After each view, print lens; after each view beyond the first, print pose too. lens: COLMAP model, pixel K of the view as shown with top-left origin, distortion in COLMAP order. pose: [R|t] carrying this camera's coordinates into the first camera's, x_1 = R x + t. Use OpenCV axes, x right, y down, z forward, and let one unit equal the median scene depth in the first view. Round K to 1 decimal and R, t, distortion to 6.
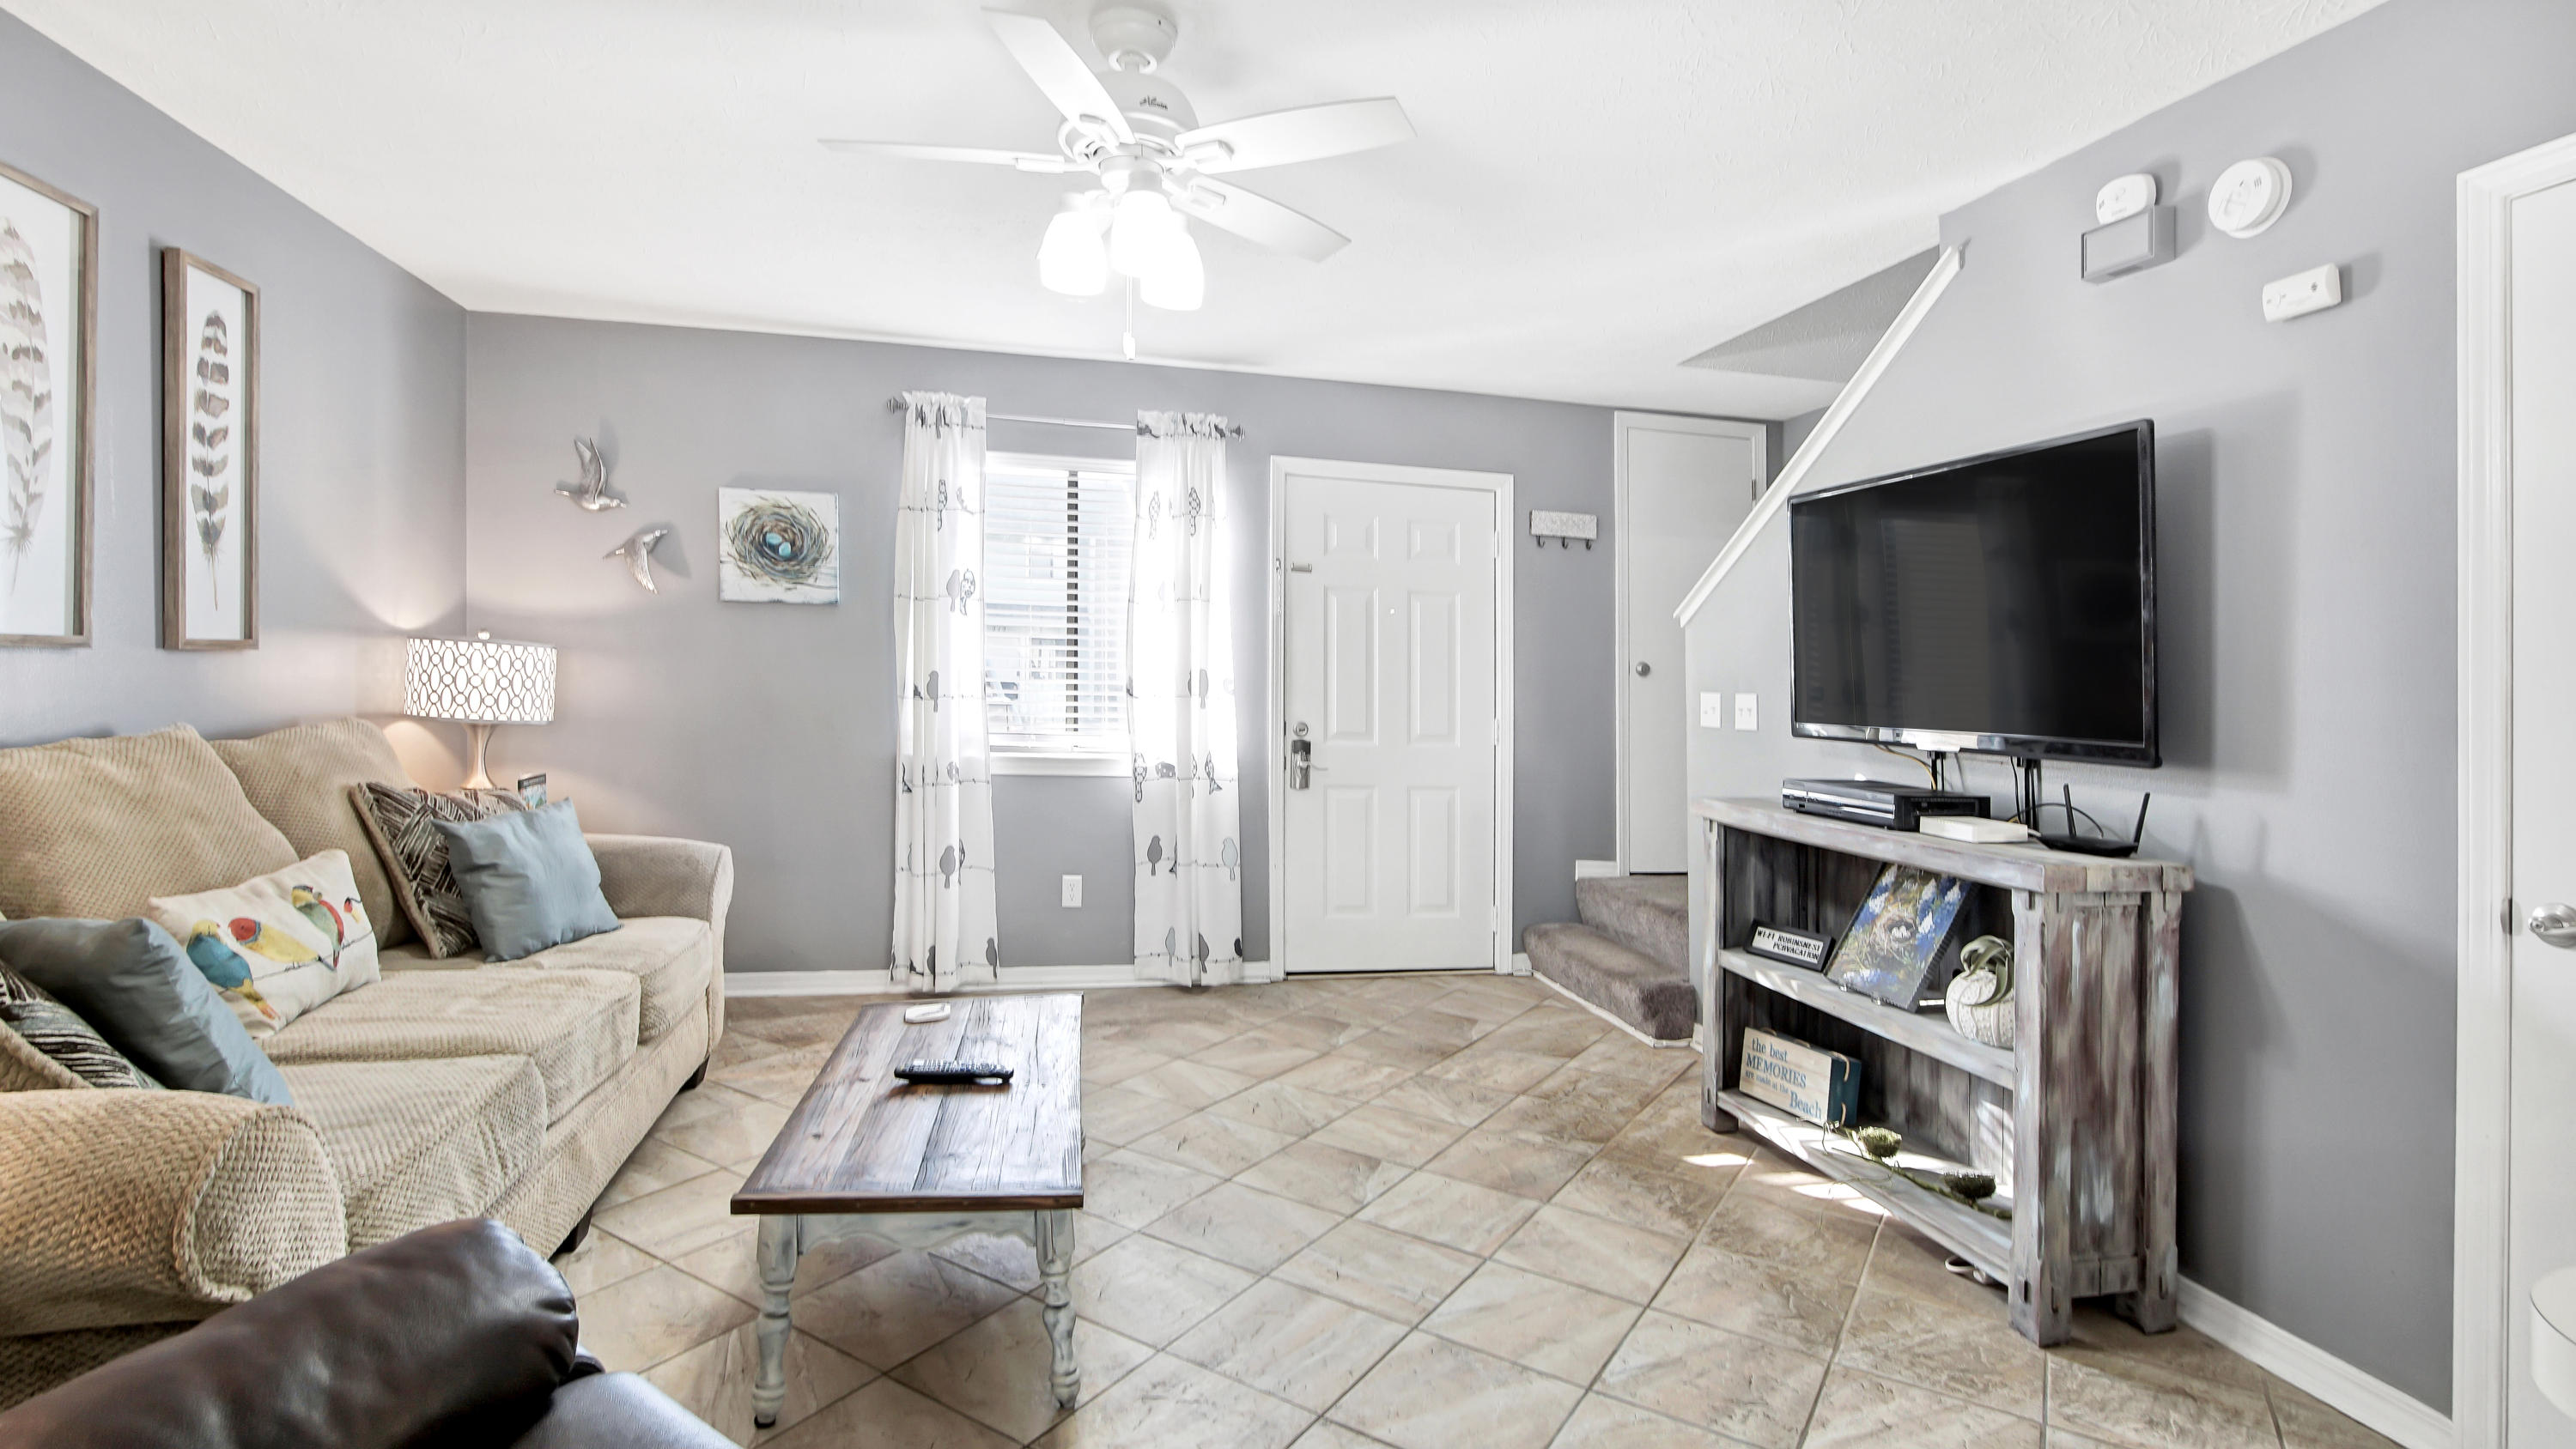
lens RADIAL K [[1229.3, 0, 1253.6], [0, 1229.3, 625.4], [0, 0, 1]] dist [-0.015388, 0.002127]
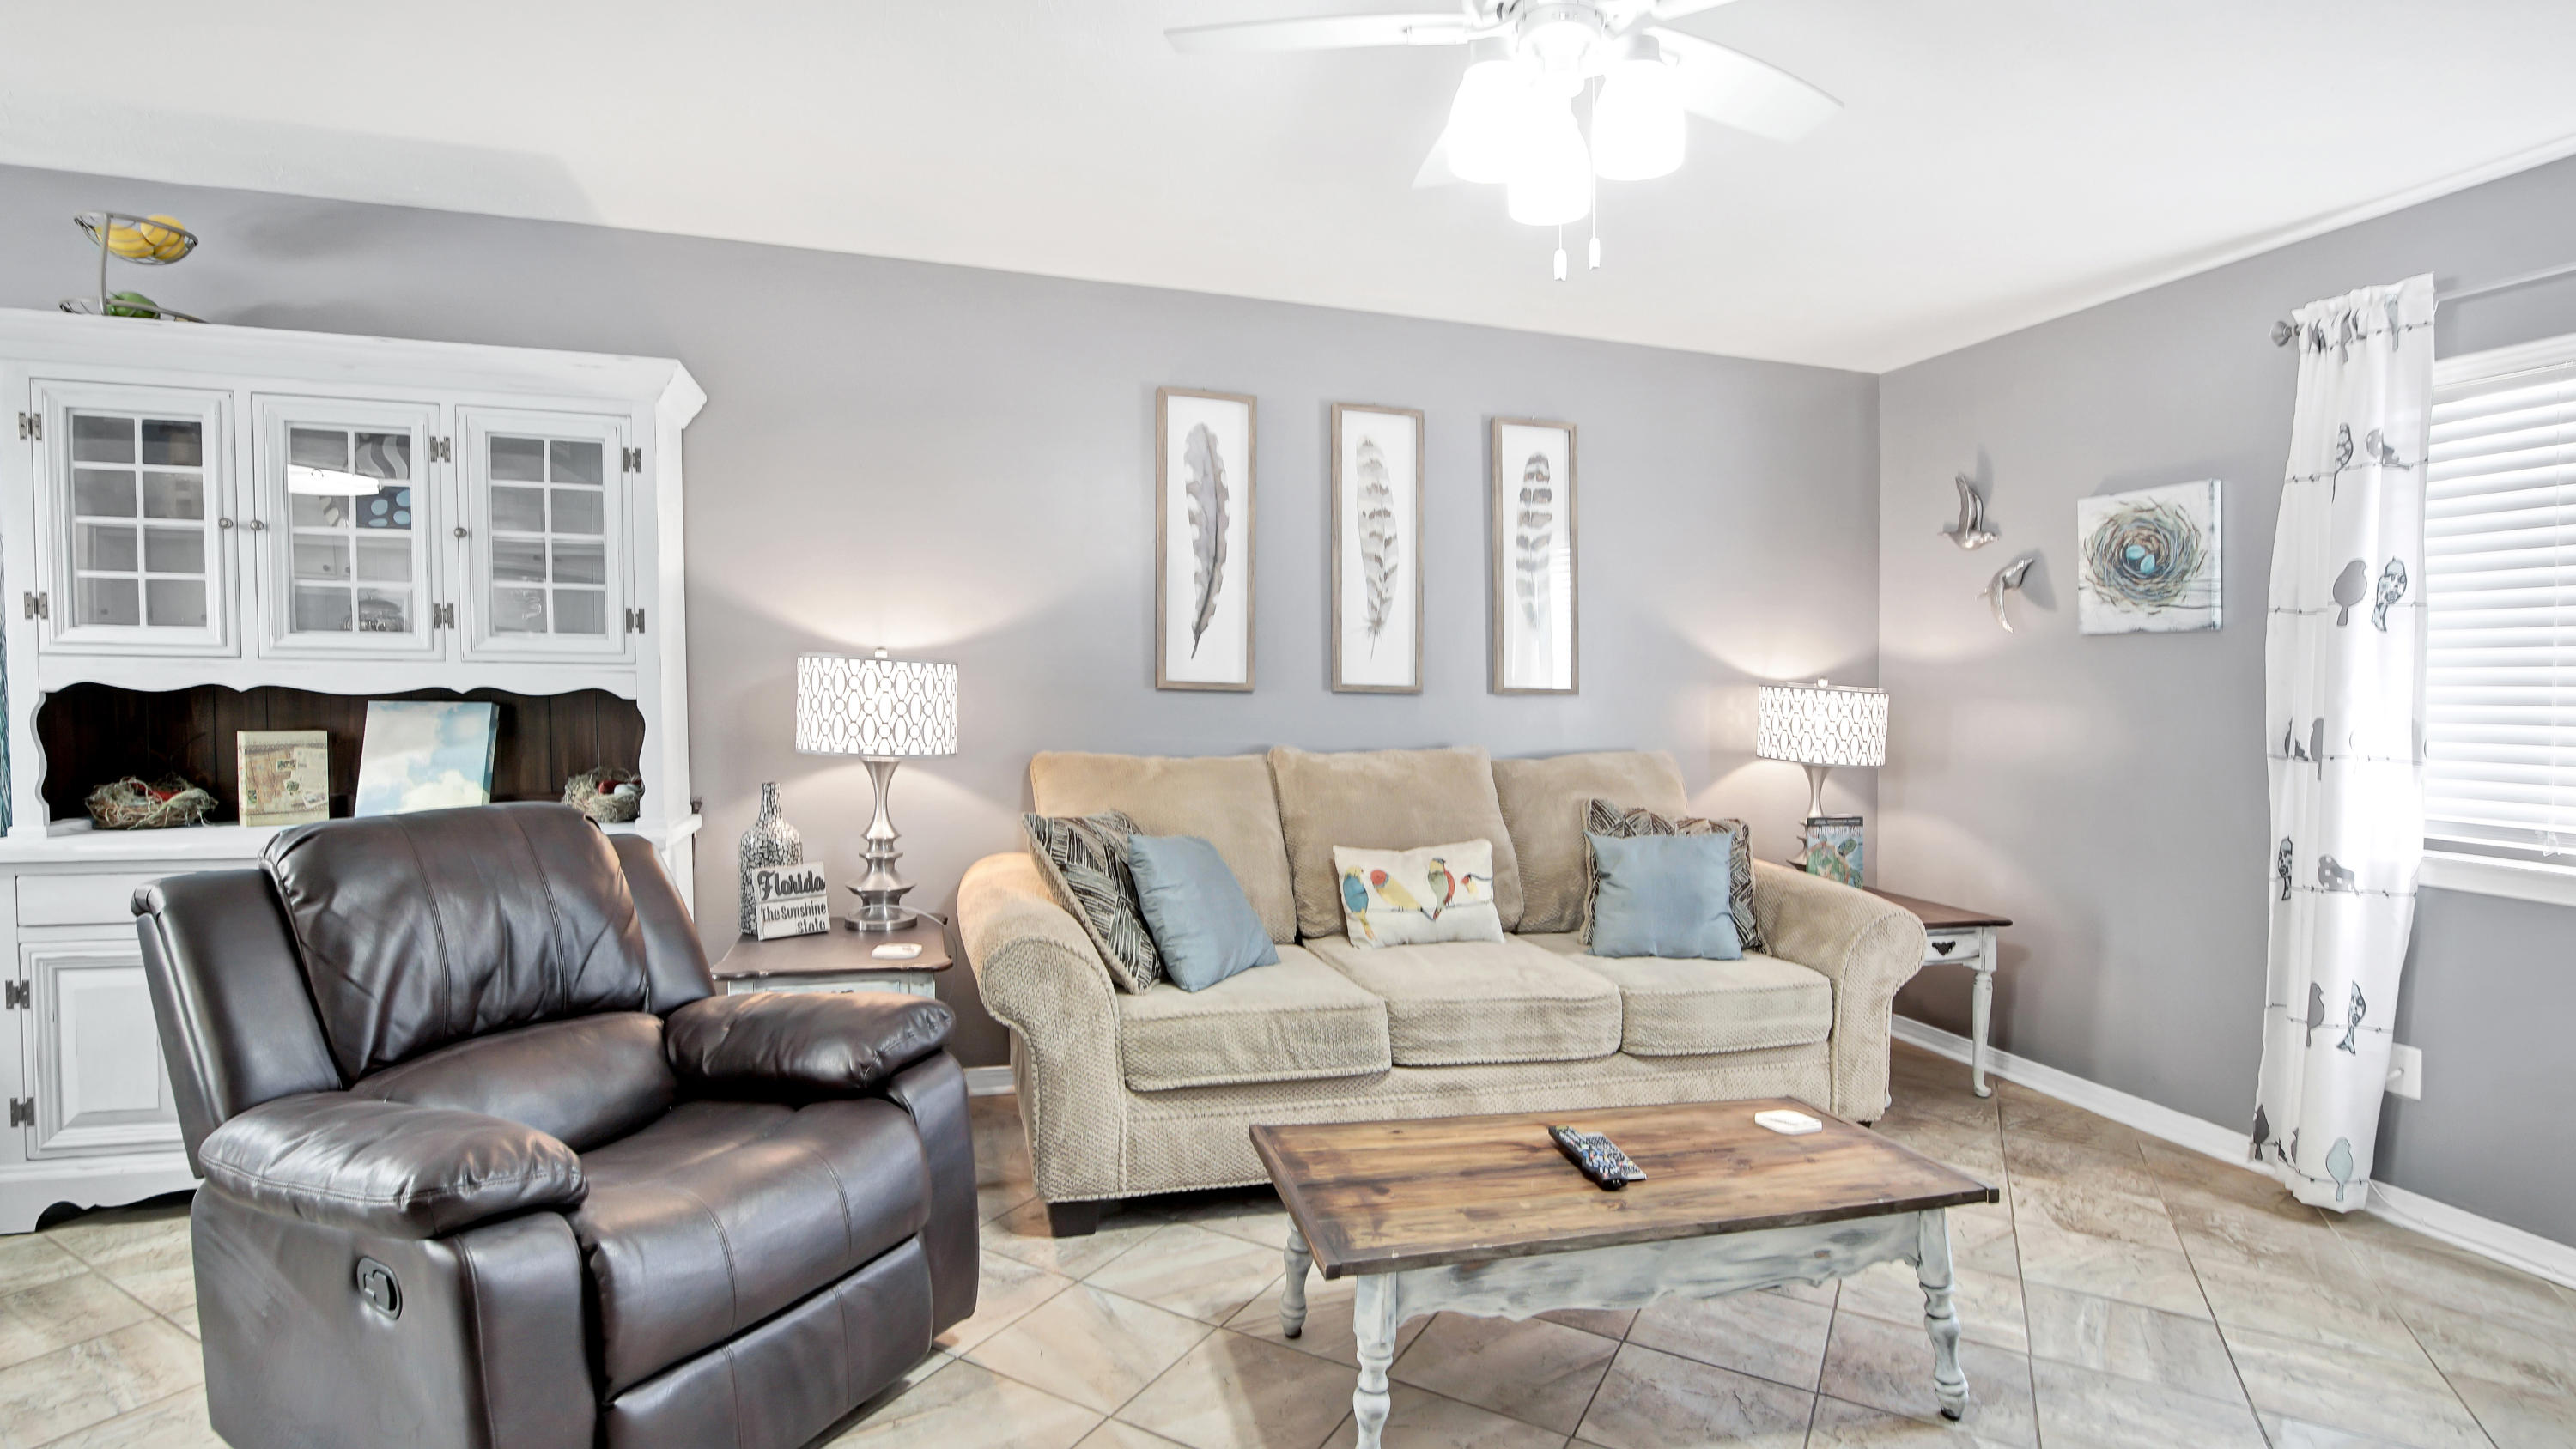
lens RADIAL K [[1229.3, 0, 1301.2], [0, 1229.3, 717.3], [0, 0, 1]] dist [-0.015388, 0.002127]
pose [[0.097028, -0.003296, -0.995276, 0.342237], [0.017623, 0.999843, -0.001593, 0.027848], [0.995126, -0.017386, 0.097071, 0.394106]]
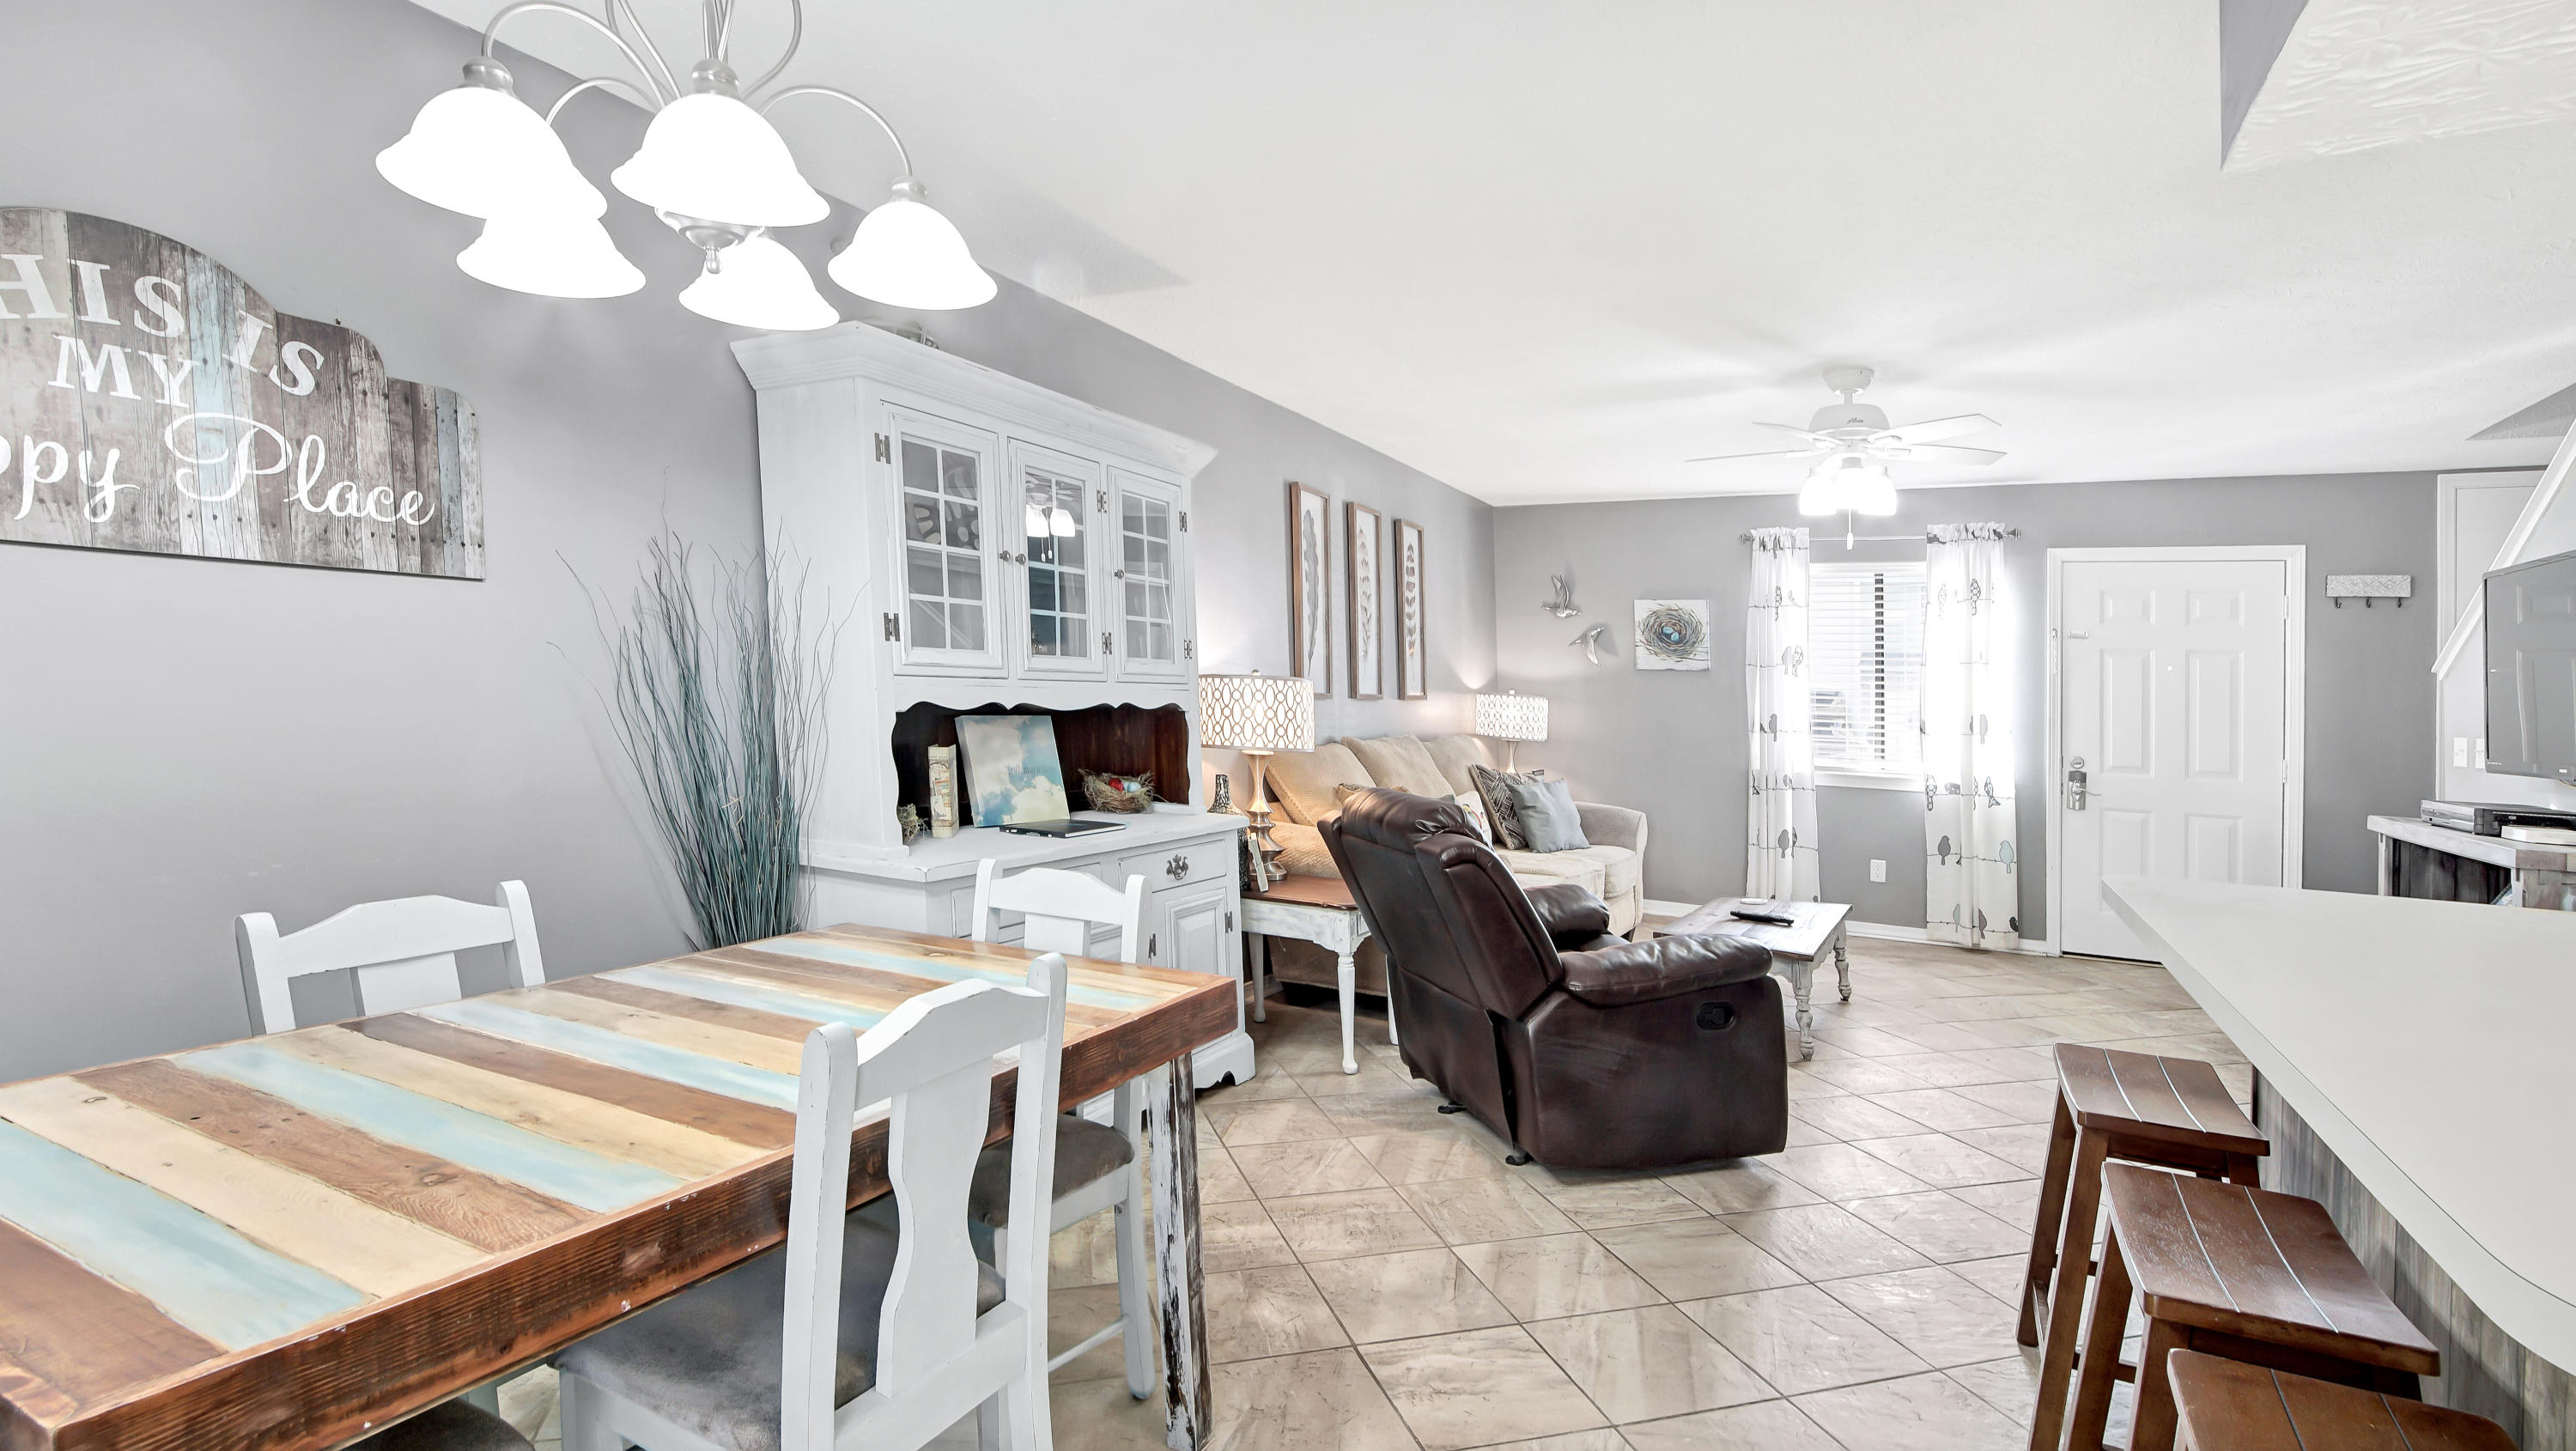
lens RADIAL K [[1229.4, 0, 1266.8], [0, 1229.4, 678.8], [0, 0, 1]] dist [-0.015388, 0.002127]
pose [[0.772221, -0.011138, -0.635256, 0.217992], [0.012697, 0.999917, -0.002096, -0.010920], [0.635227, -0.006447, 0.772299, -0.561846]]
